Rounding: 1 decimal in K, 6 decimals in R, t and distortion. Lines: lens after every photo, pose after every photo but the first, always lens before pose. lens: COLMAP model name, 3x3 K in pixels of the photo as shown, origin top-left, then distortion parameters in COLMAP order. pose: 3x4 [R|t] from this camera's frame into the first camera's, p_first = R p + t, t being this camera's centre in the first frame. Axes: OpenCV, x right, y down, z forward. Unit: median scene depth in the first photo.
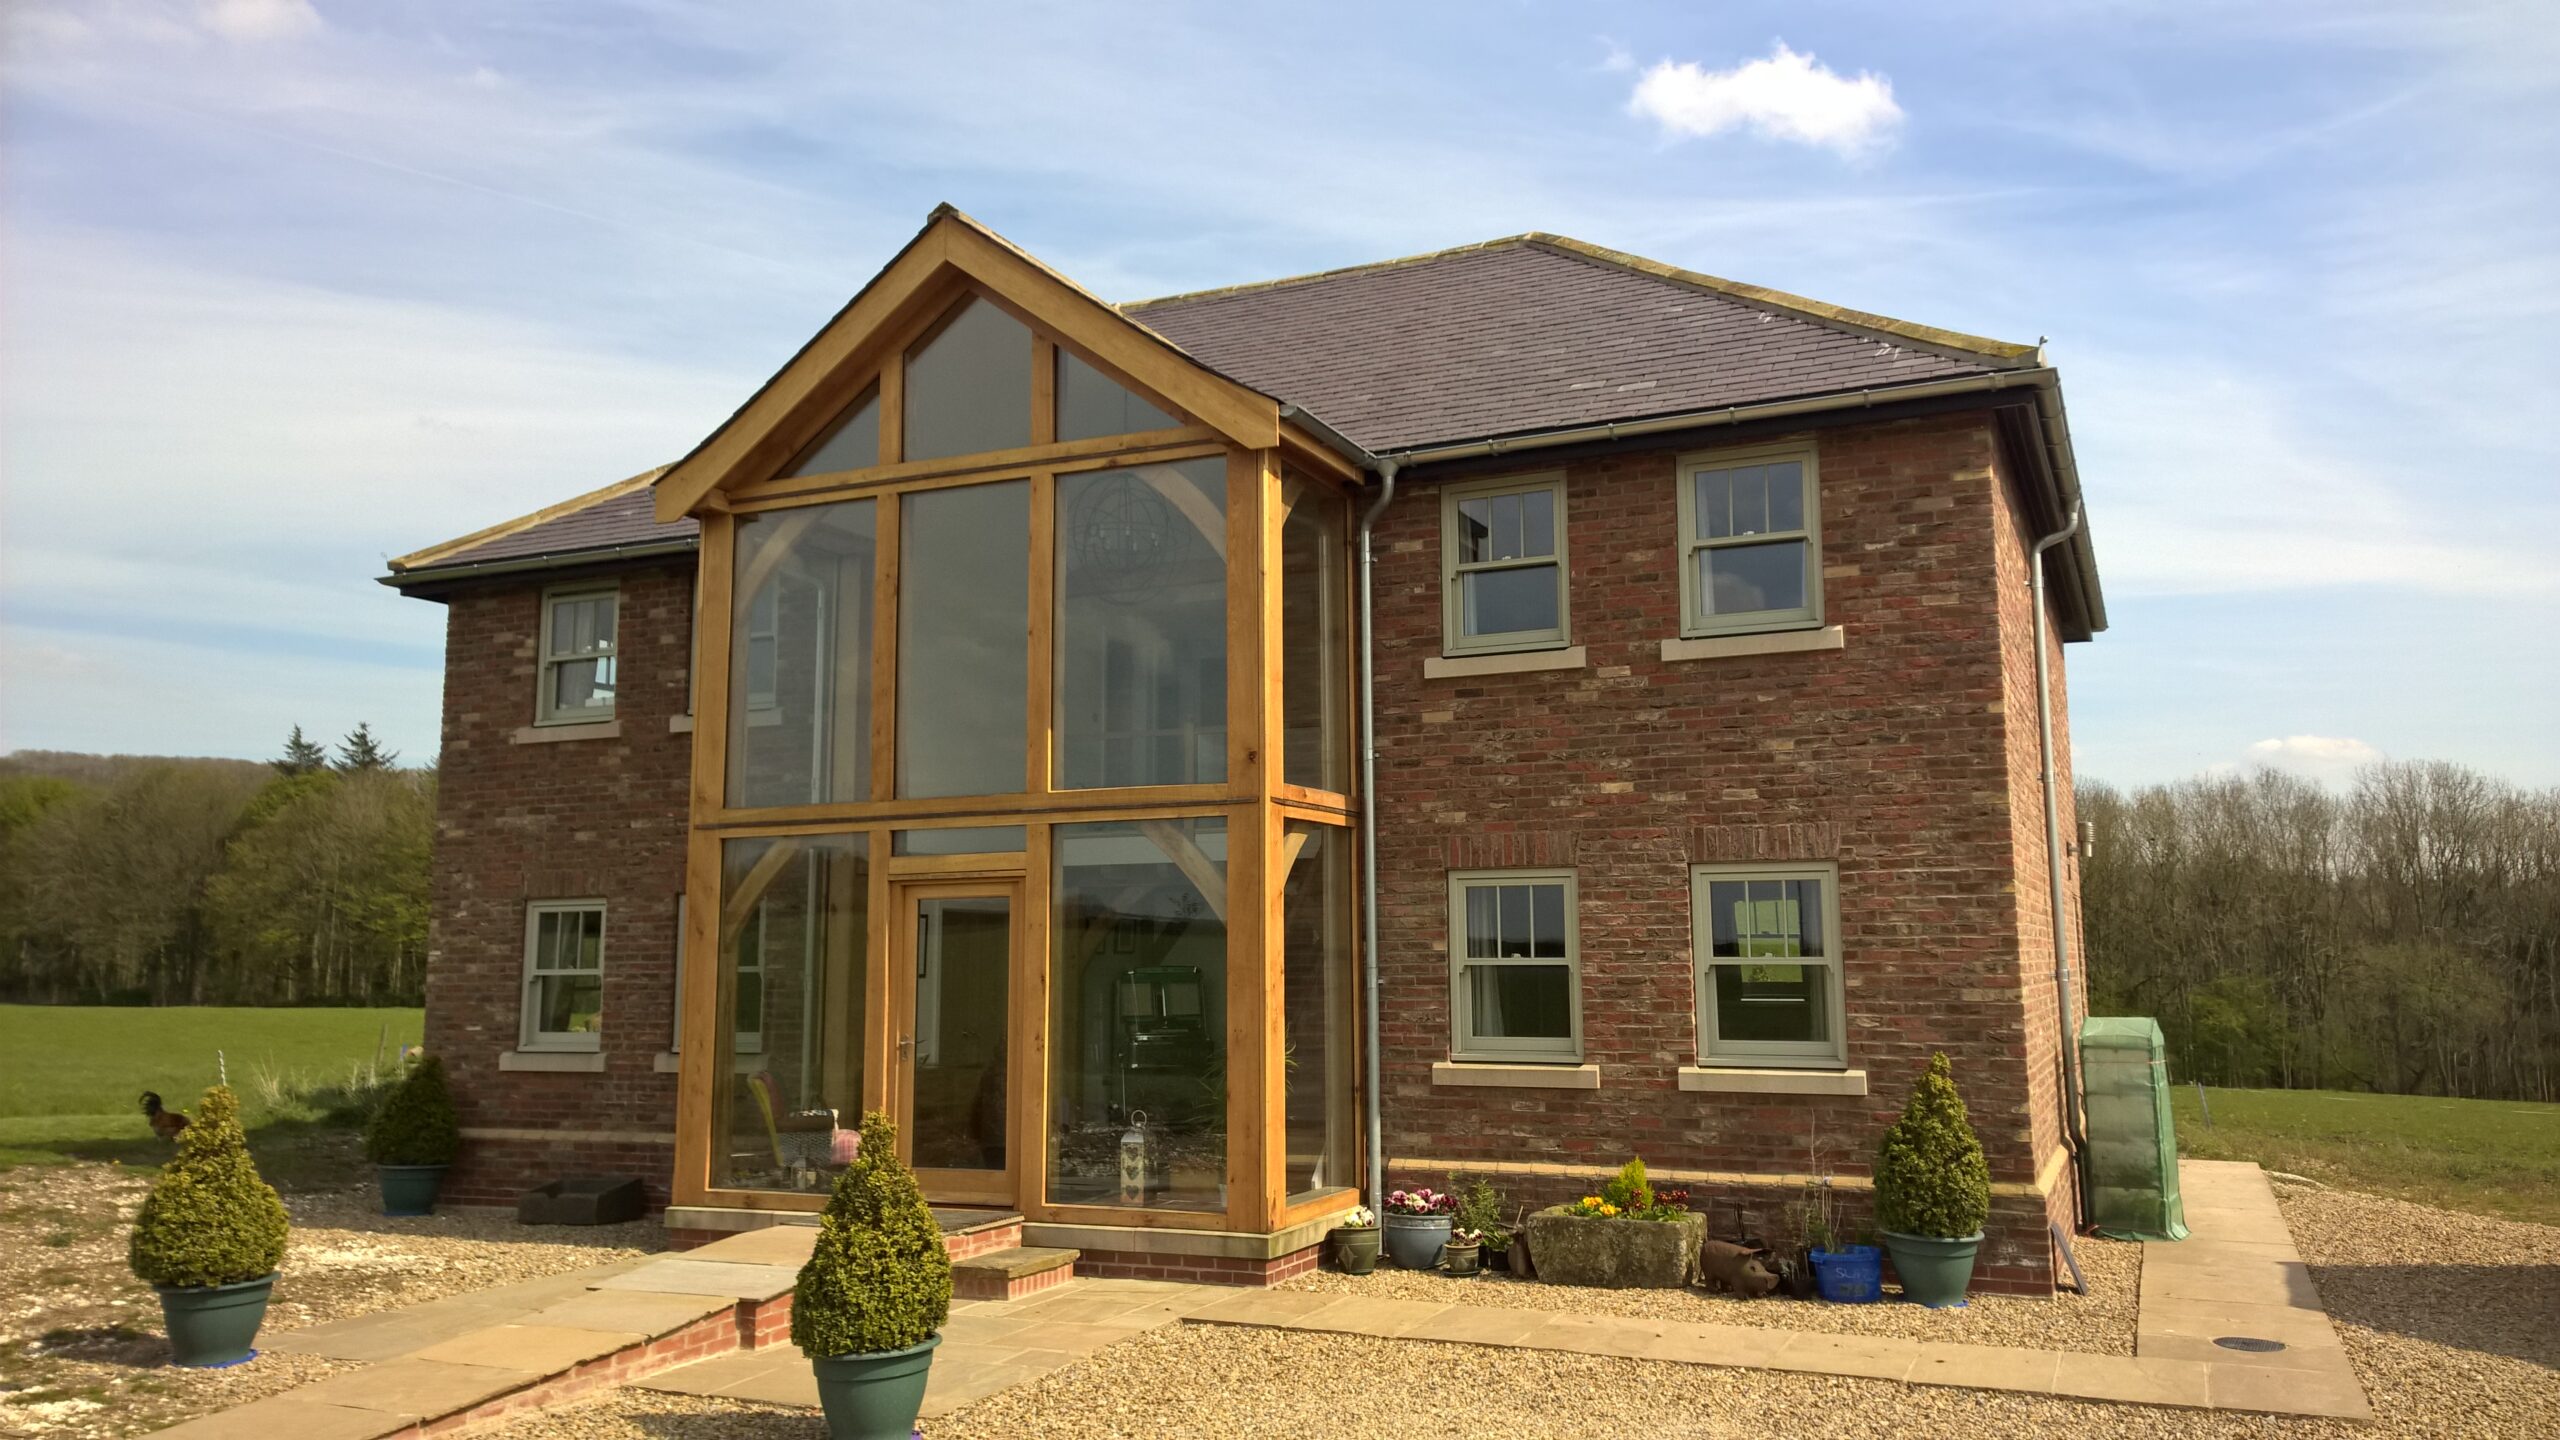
lens RADIAL K [[1916.5, 0, 1280.0], [0, 1916.5, 709.7], [0, 0, 1]] dist [0.085145, -0.072424]
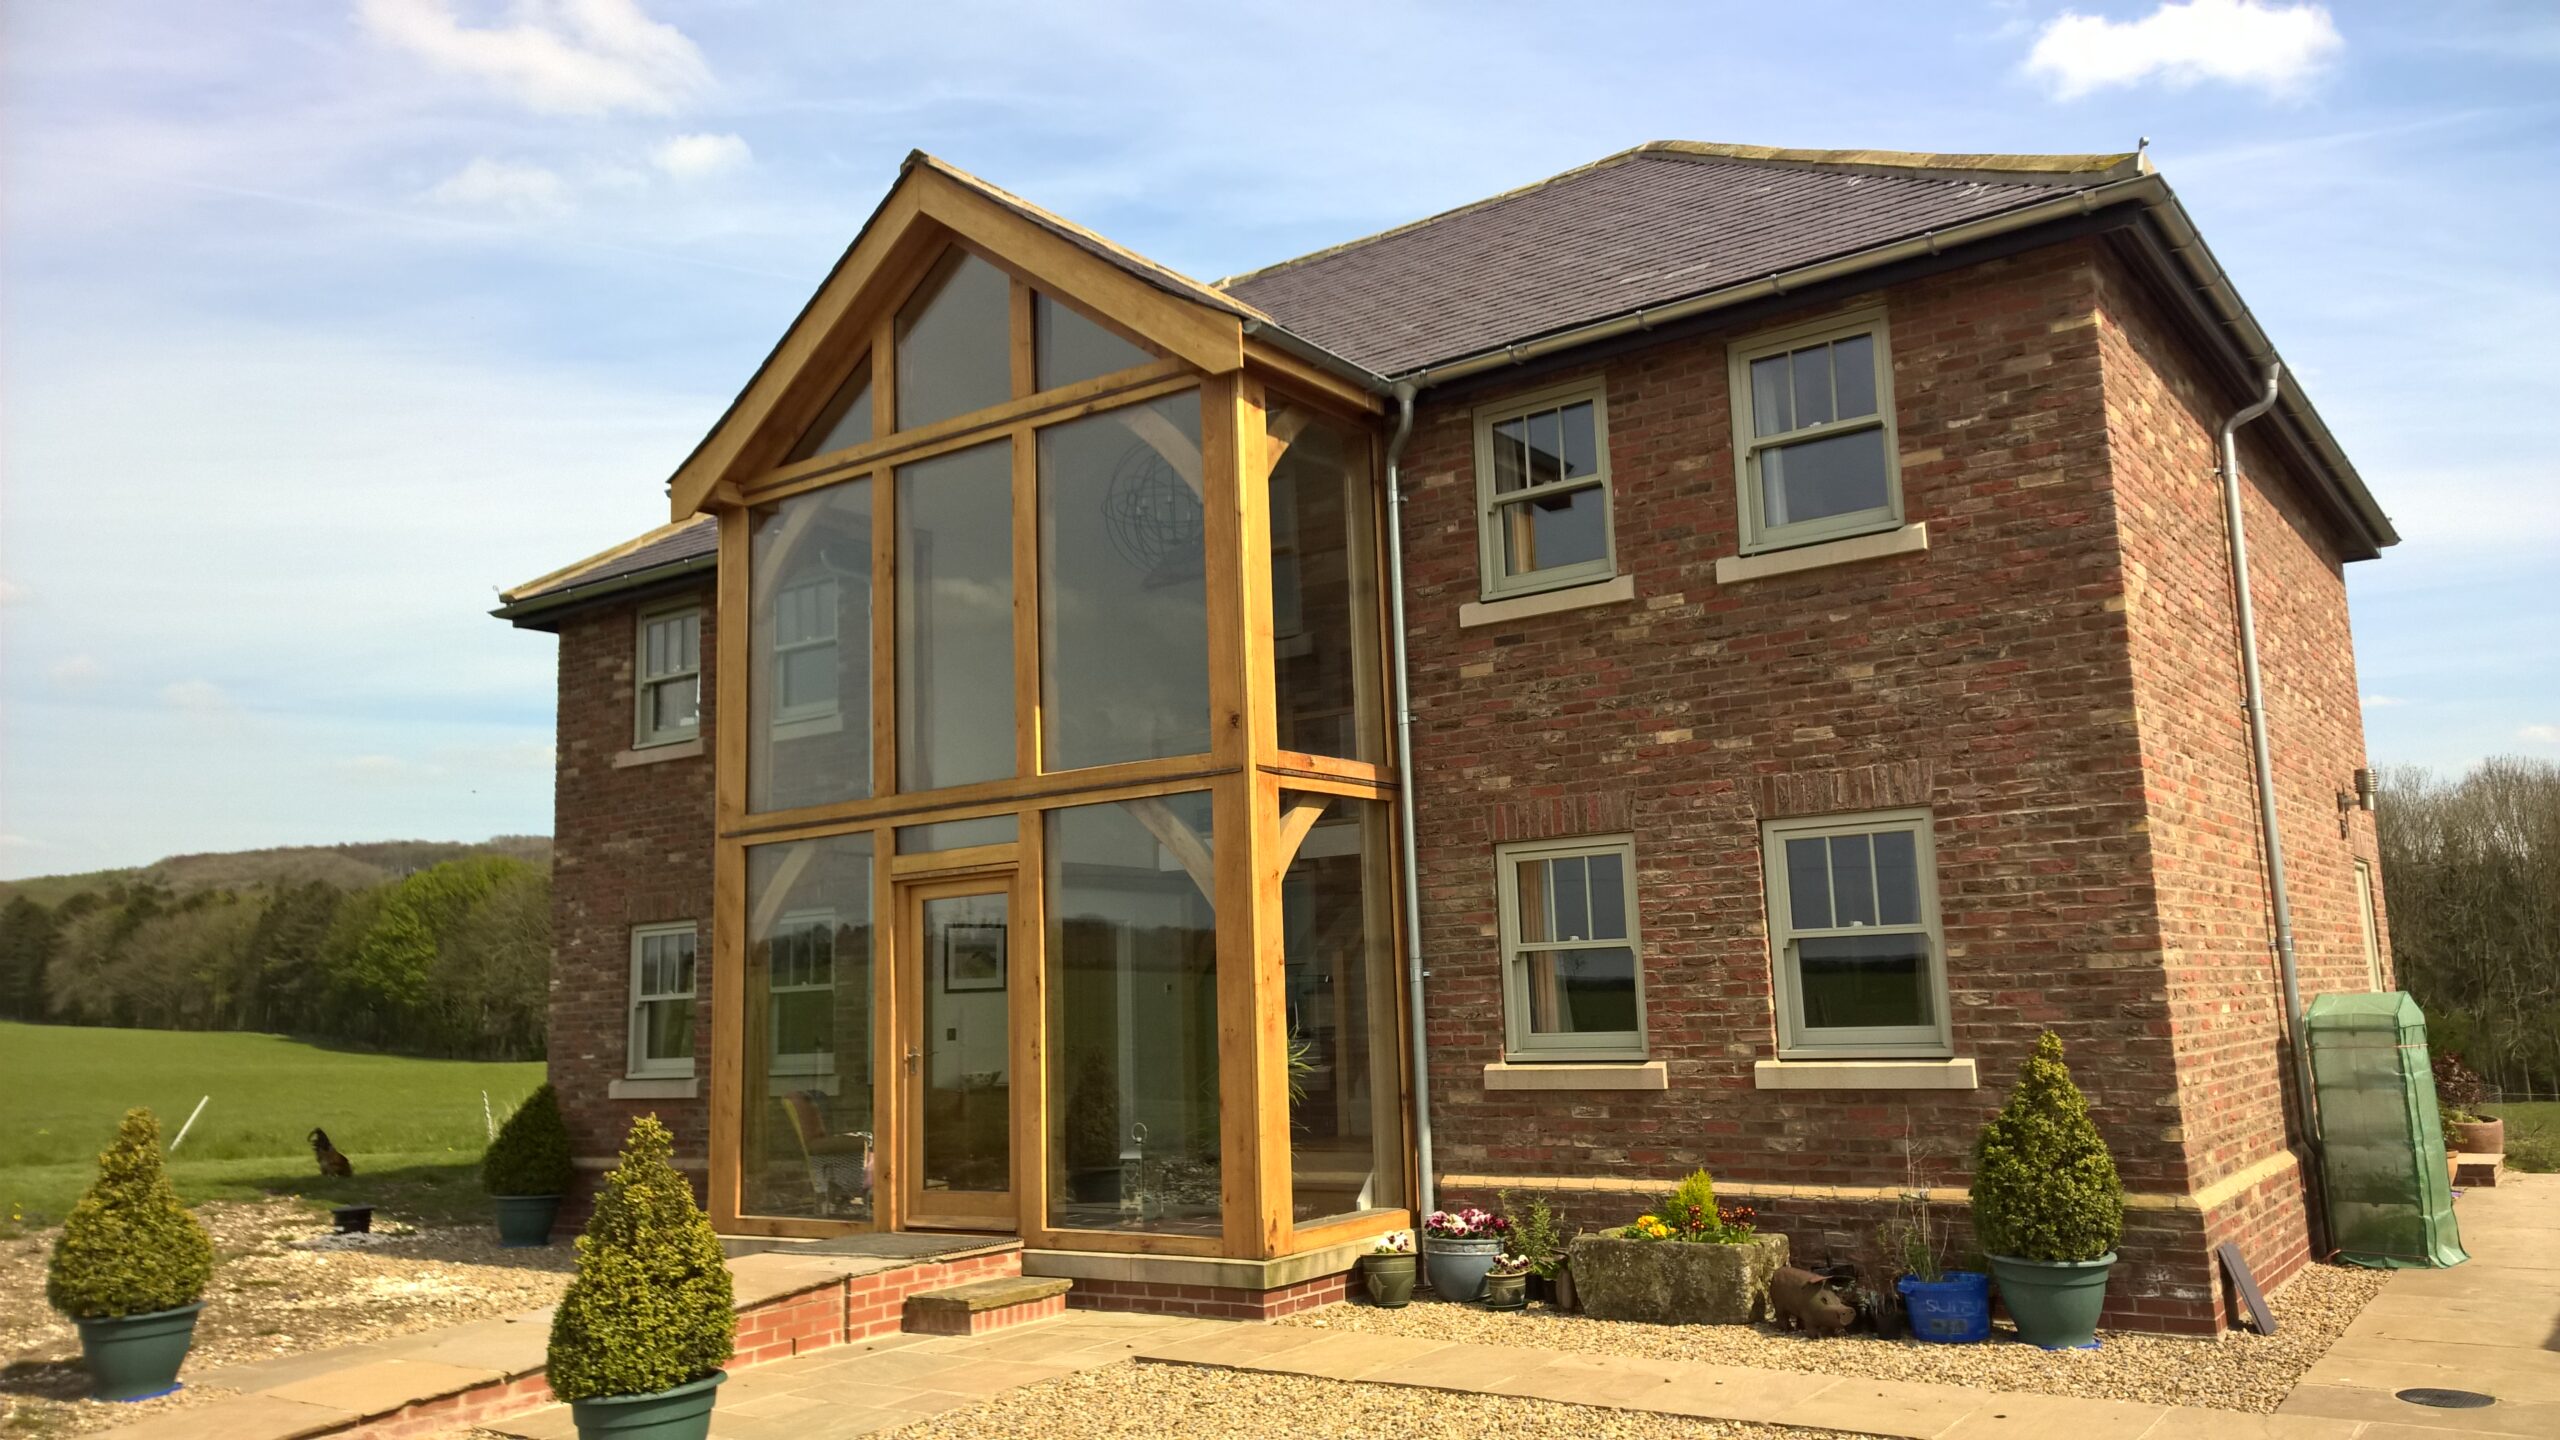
lens RADIAL K [[1899.7, 0, 1285.2], [0, 1899.7, 728.4], [0, 0, 1]] dist [0.078224, -0.063523]
pose [[0.980770, -0.055143, -0.187217, 0.168445], [0.052872, 0.998455, -0.017106, 0.043395], [0.187871, 0.006879, 0.982170, 0.139655]]
